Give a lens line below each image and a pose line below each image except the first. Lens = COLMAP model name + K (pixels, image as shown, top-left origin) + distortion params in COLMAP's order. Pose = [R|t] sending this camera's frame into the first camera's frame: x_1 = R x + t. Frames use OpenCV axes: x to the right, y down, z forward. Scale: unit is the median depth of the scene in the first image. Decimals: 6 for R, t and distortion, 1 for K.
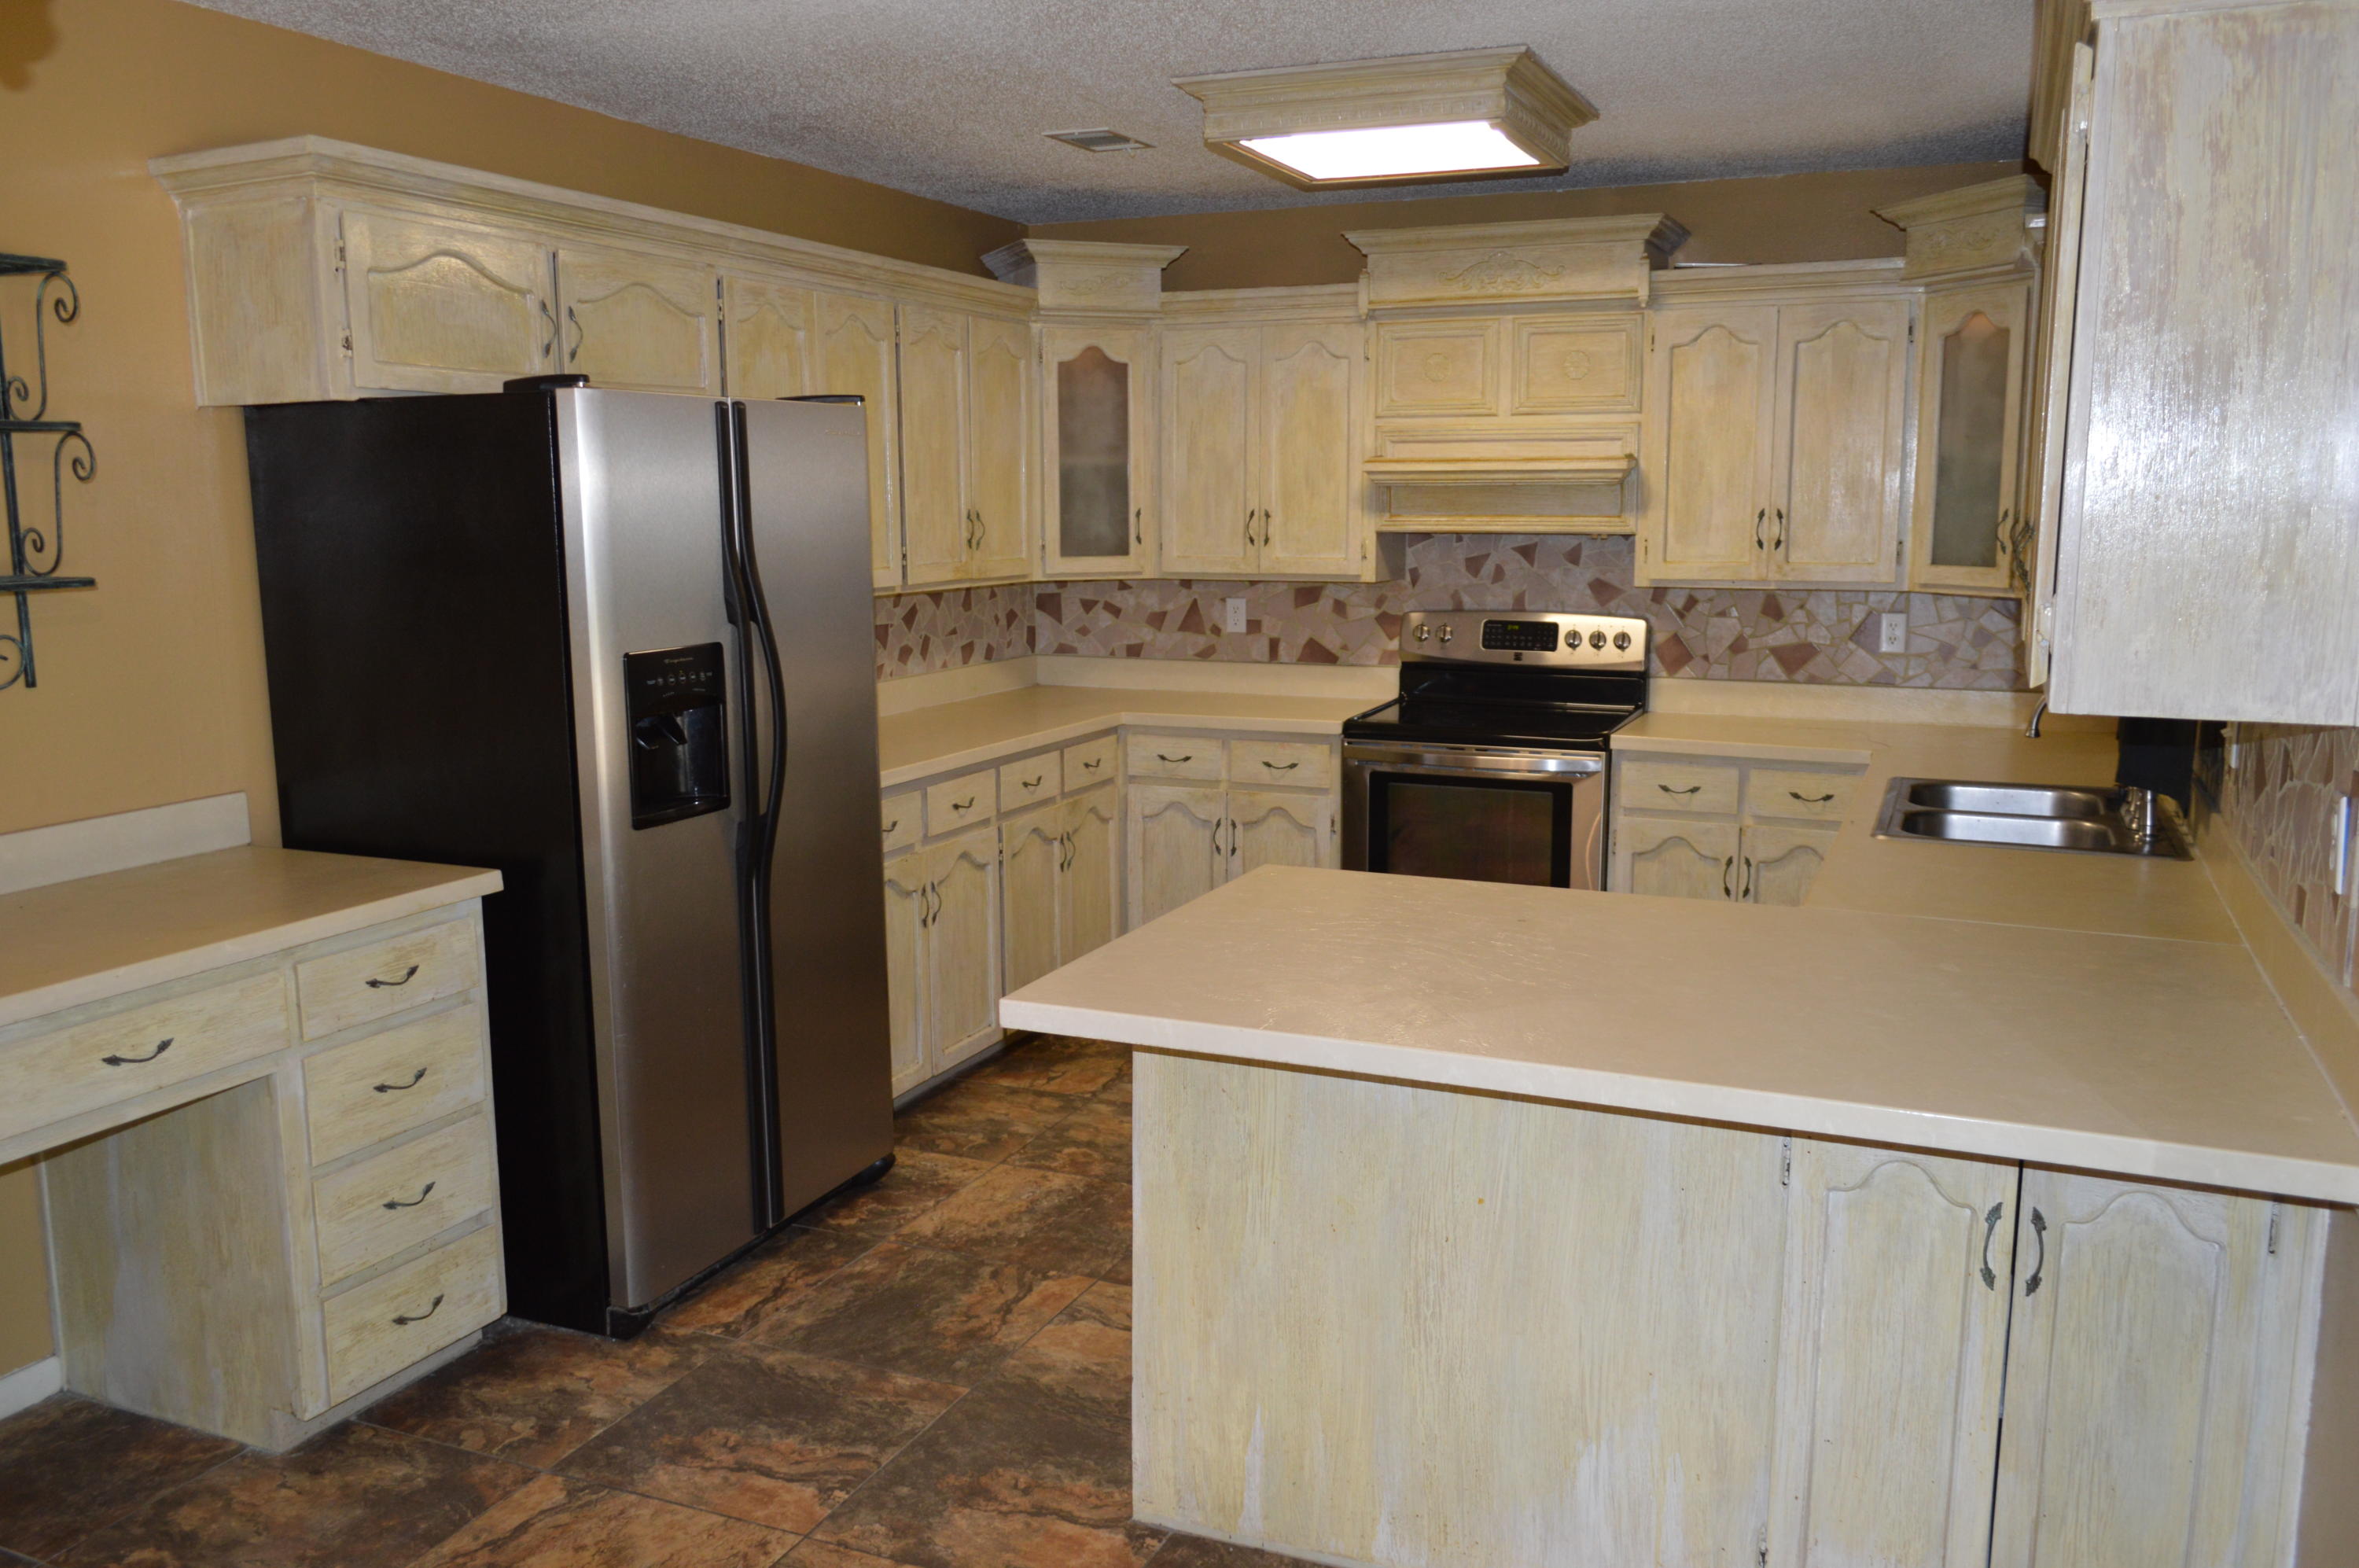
lens RADIAL K [[1850.7, 0, 1179.5], [0, 1850.7, 784.0], [0, 0, 1]] dist [-0.016142, 0.008549]
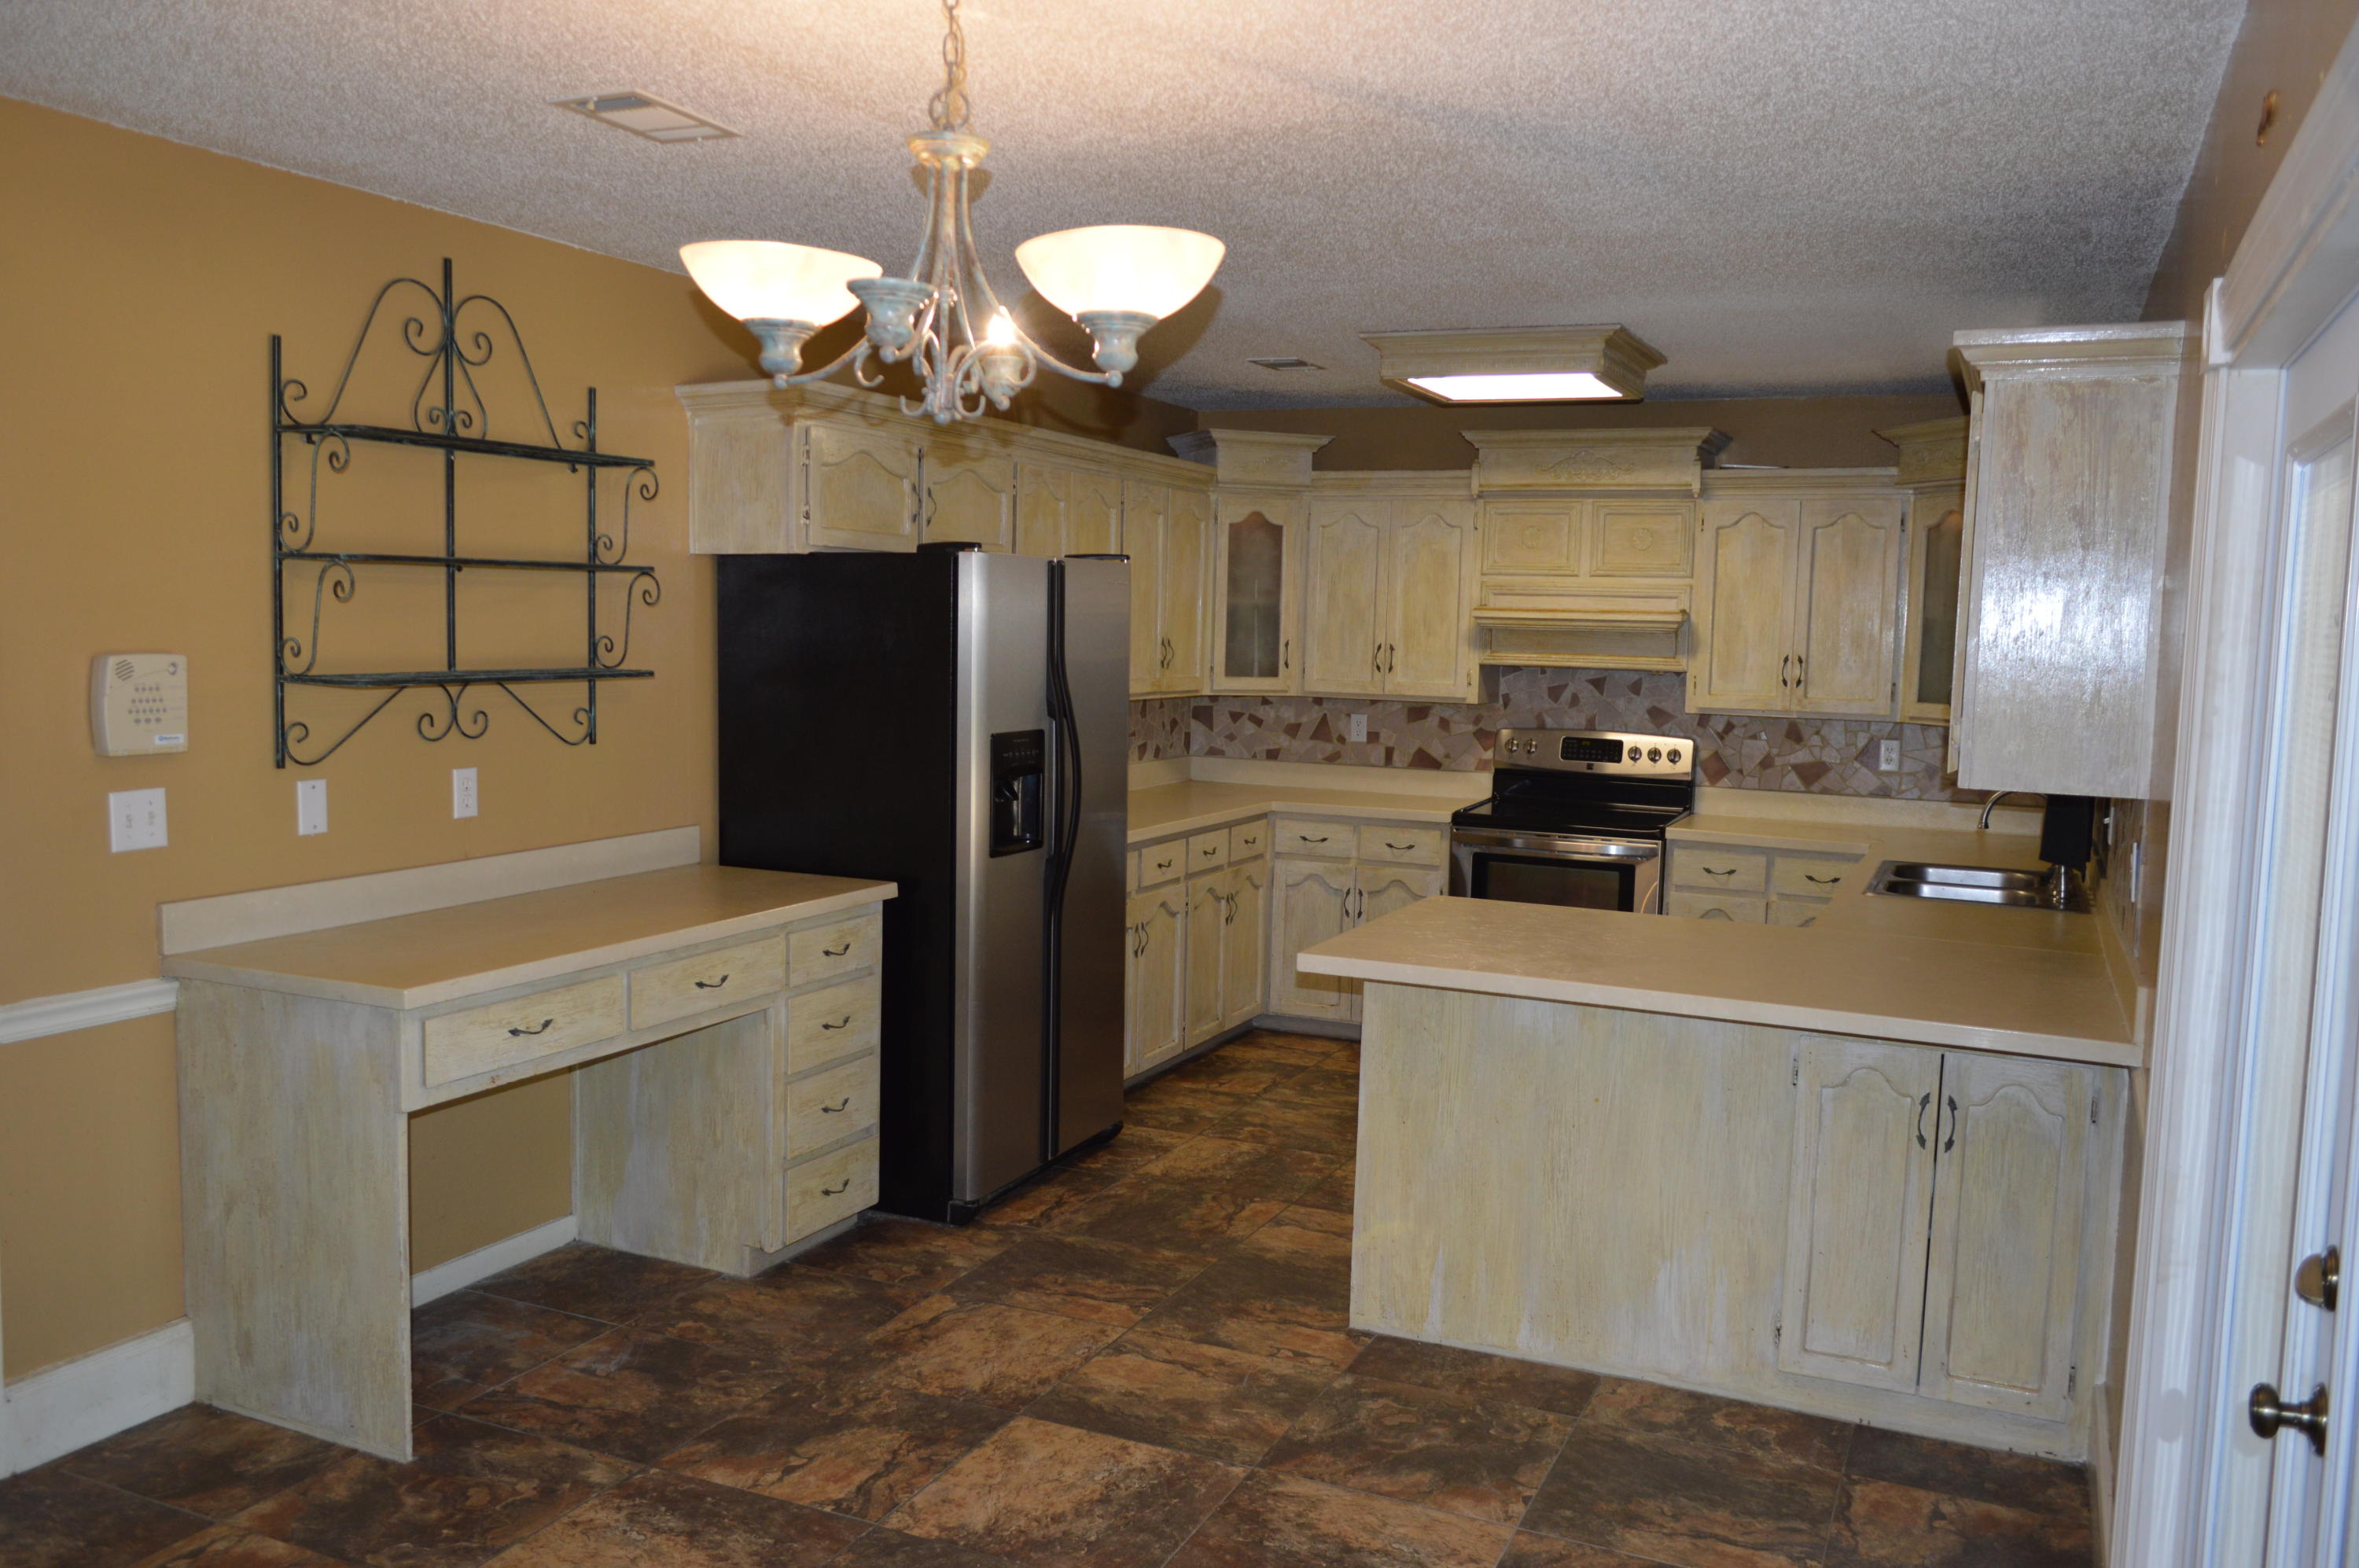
lens RADIAL K [[1850.7, 0, 1179.5], [0, 1850.7, 784.0], [0, 0, 1]] dist [-0.016142, 0.008549]
pose [[0.999455, 0.030051, -0.013656, -0.094495], [-0.030887, 0.997355, -0.065796, 0.041495], [0.011643, 0.066182, 0.997740, -0.307684]]
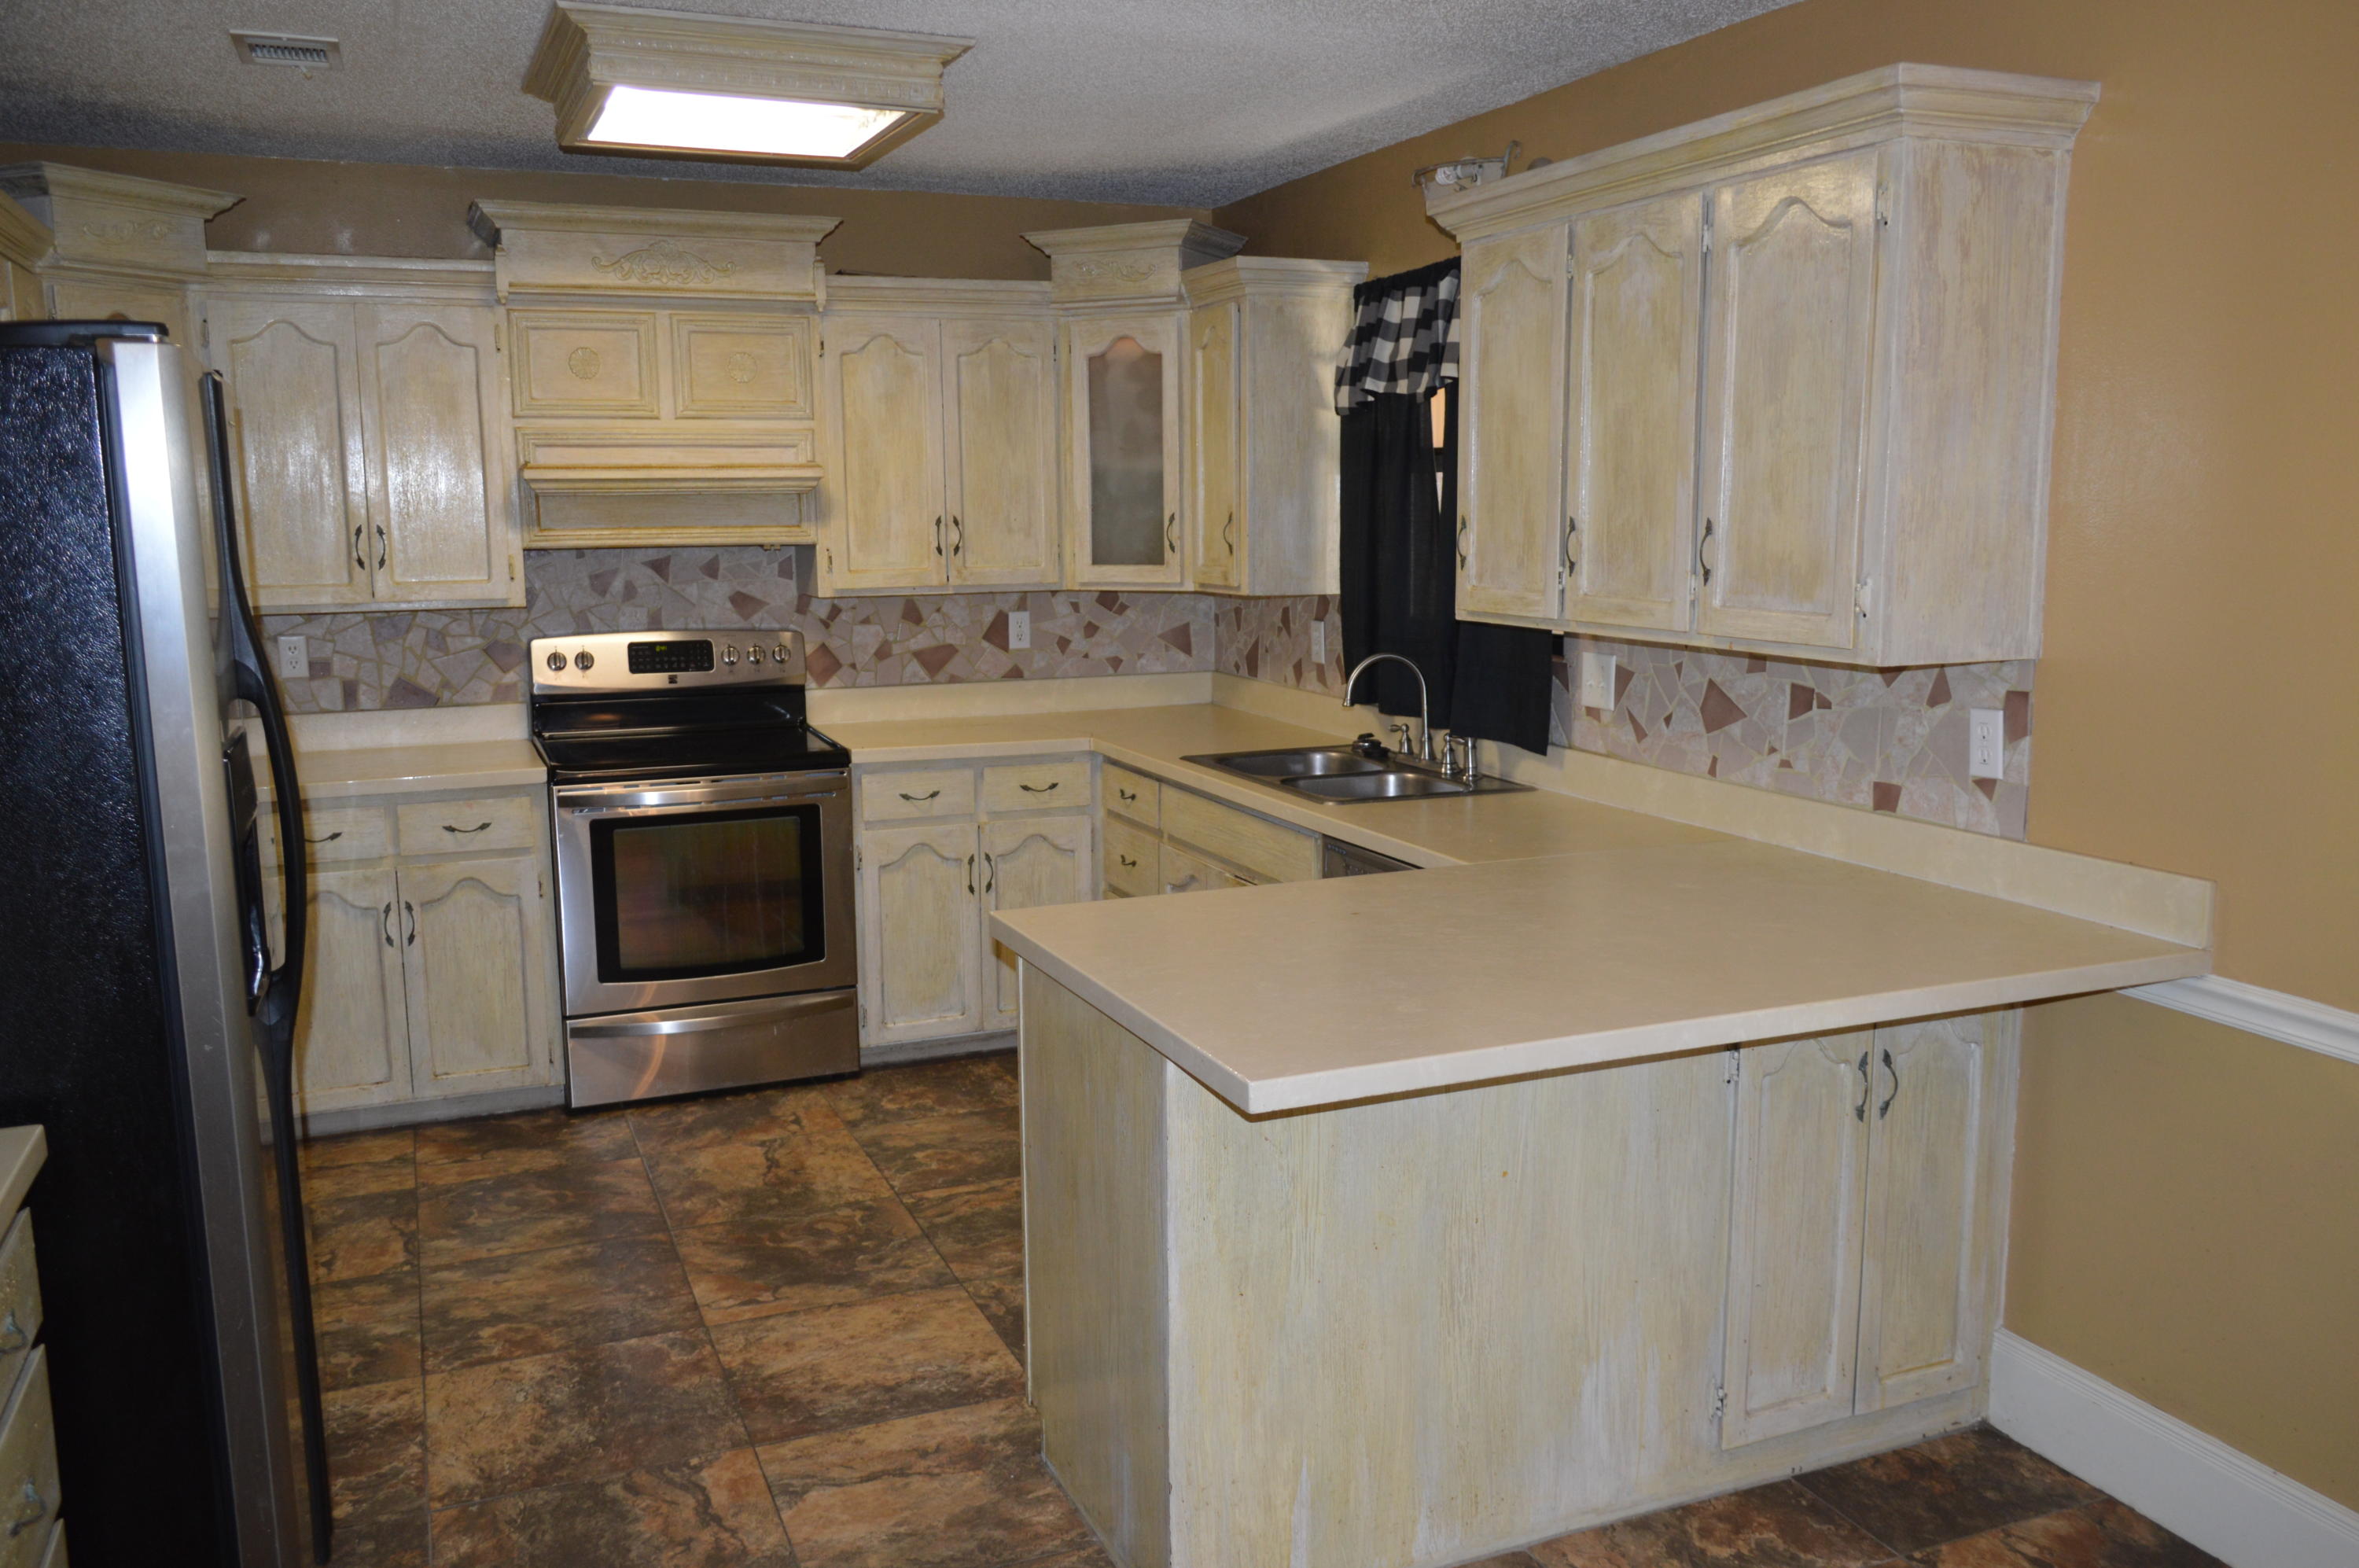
lens RADIAL K [[1850.7, 0, 1179.5], [0, 1850.7, 784.0], [0, 0, 1]] dist [-0.016142, 0.008549]
pose [[0.689806, -0.114202, 0.714931, -0.380359], [0.118113, 0.992003, 0.044499, -0.034370], [-0.714295, 0.053747, 0.697778, 0.214336]]
